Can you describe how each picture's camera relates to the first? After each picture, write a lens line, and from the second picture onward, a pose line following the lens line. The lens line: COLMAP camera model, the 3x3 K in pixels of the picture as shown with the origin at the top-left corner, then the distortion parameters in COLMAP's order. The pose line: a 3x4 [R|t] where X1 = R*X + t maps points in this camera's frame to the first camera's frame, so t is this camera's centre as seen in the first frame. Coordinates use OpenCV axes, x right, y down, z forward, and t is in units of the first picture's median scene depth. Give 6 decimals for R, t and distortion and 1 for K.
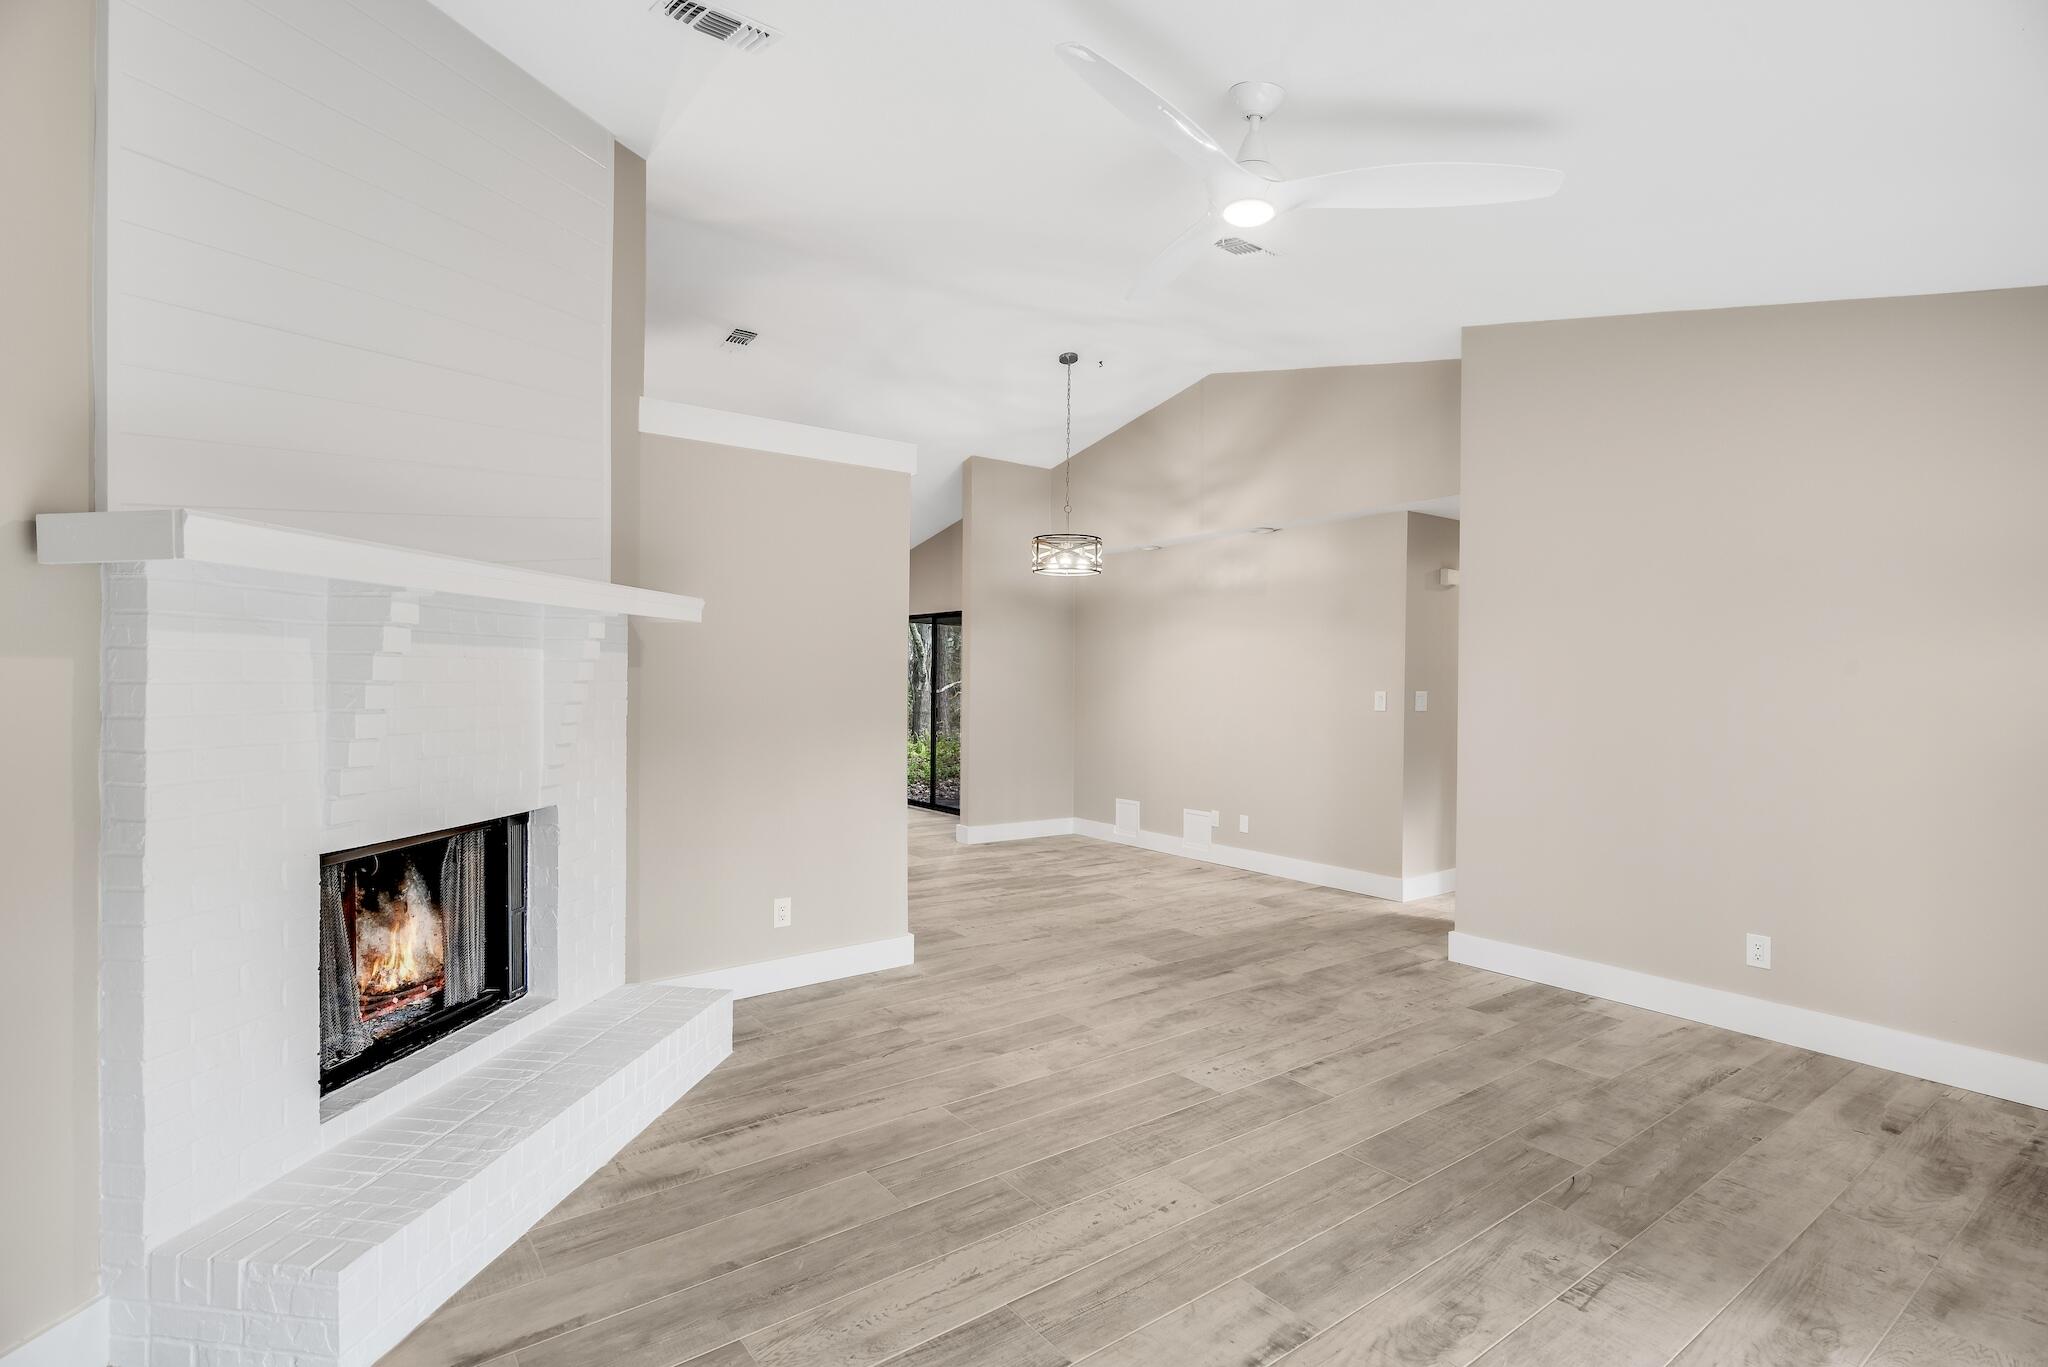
lens RADIAL K [[995.6, 0, 1018.2], [0, 995.6, 694.0], [0, 0, 1]] dist [-0.008489, -0.000162]
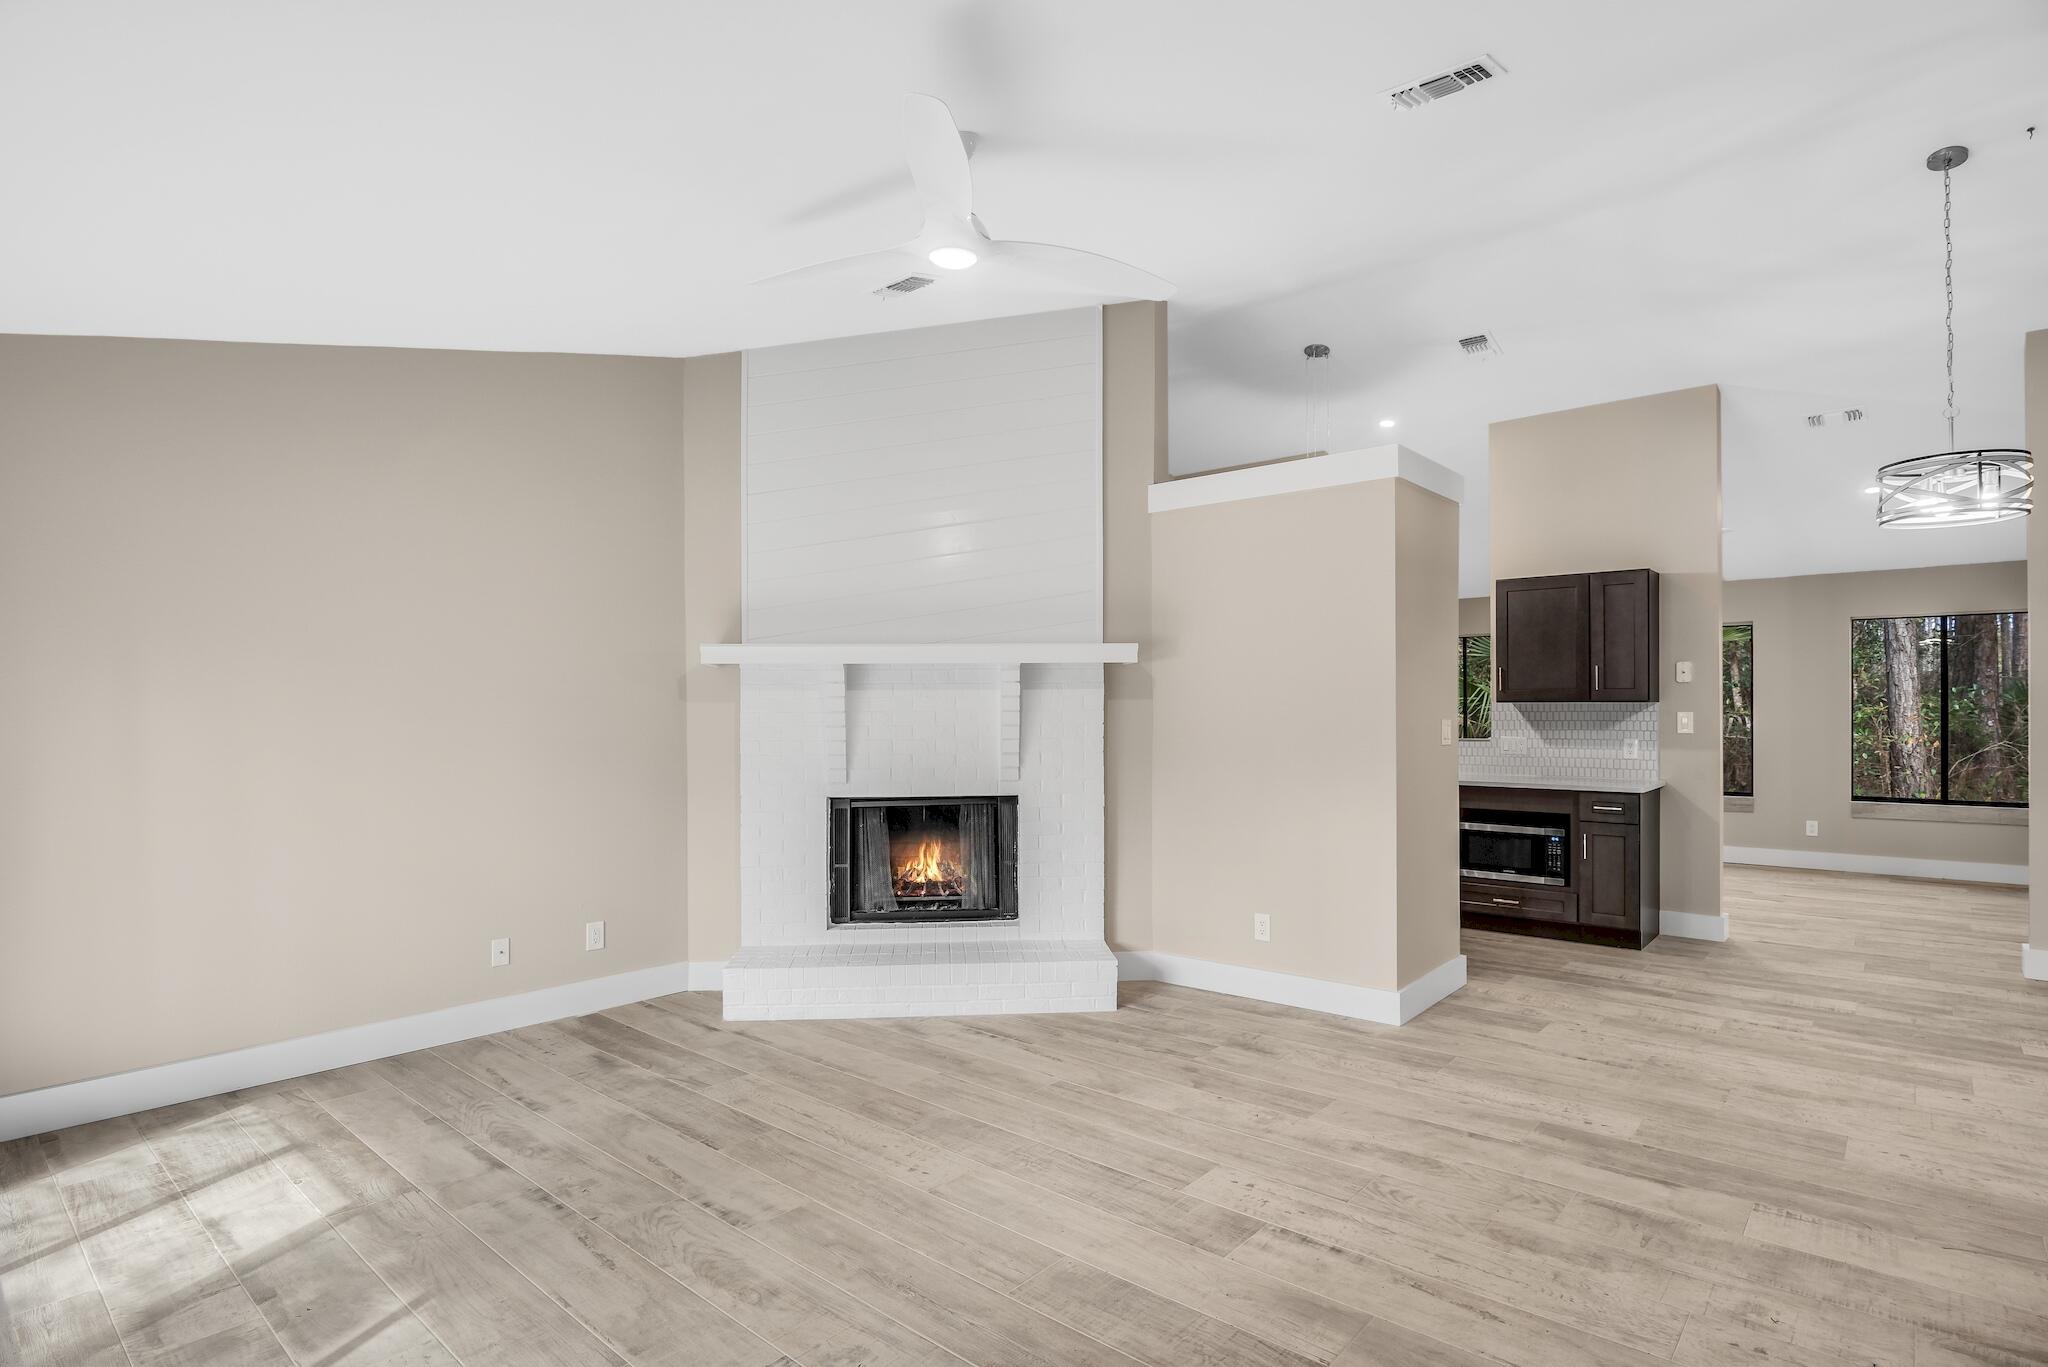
lens RADIAL K [[1036.5, 0, 1018.3], [0, 1036.5, 693.3], [0, 0, 1]] dist [-0.015772, -0.001449]
pose [[0.209309, -0.021831, -0.977606, 0.959792], [-0.009322, 0.999661, -0.024319, -0.000839], [0.977805, 0.014203, 0.209034, 0.614896]]
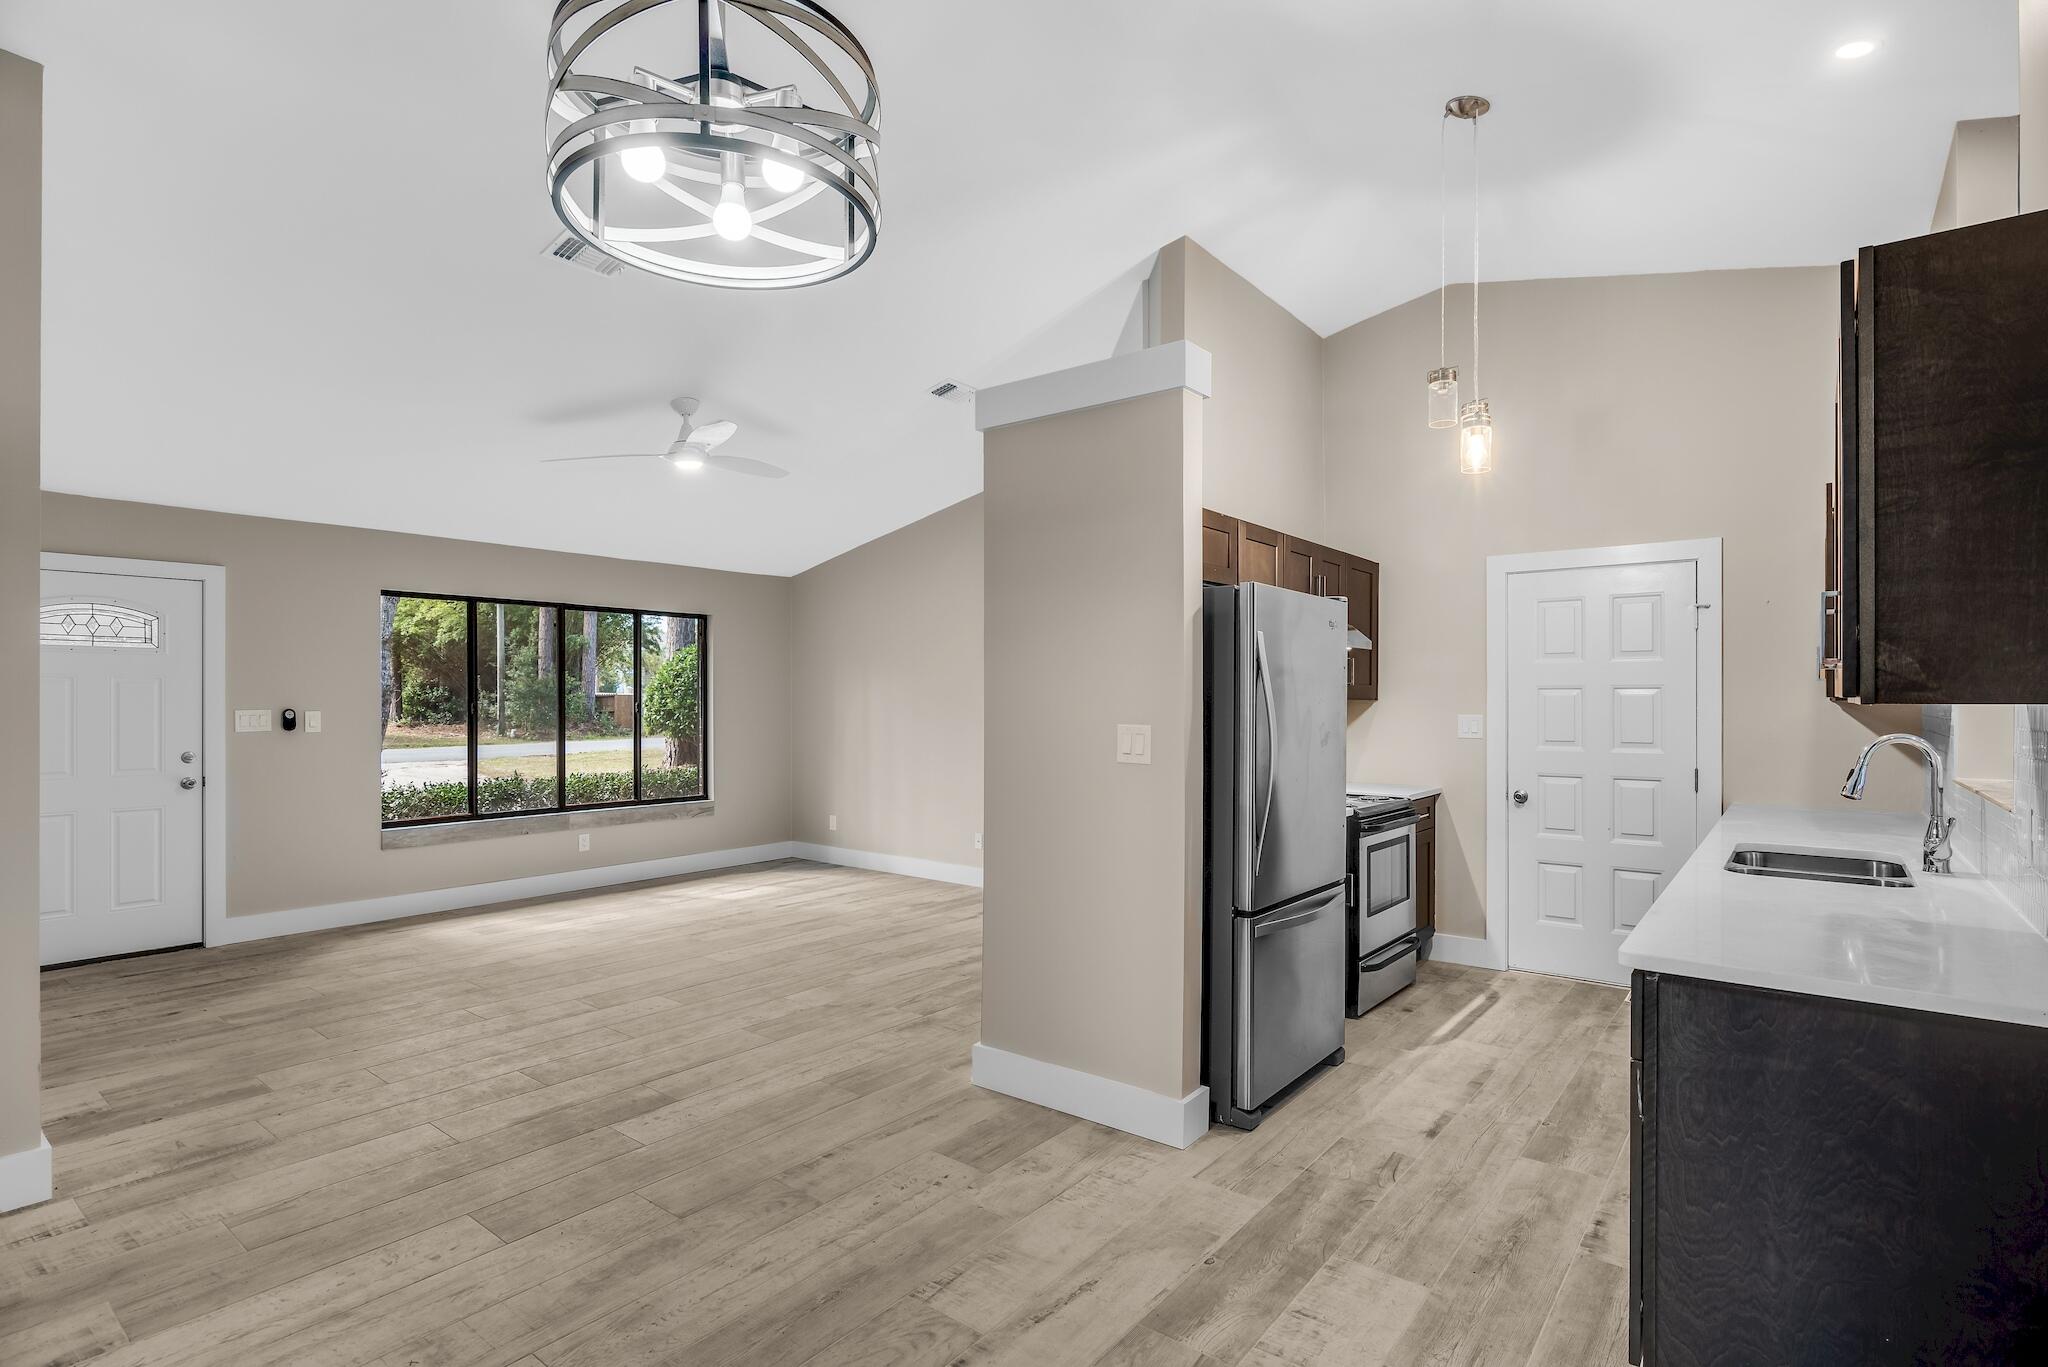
lens RADIAL K [[995.6, 0, 1032.5], [0, 995.6, 697.7], [0, 0, 1]] dist [-0.008489, -0.000162]
pose [[-0.963464, -0.011010, -0.267611, 0.071451], [-0.014782, 0.999818, 0.012085, -0.038043], [0.267429, 0.015599, -0.963451, 2.265864]]
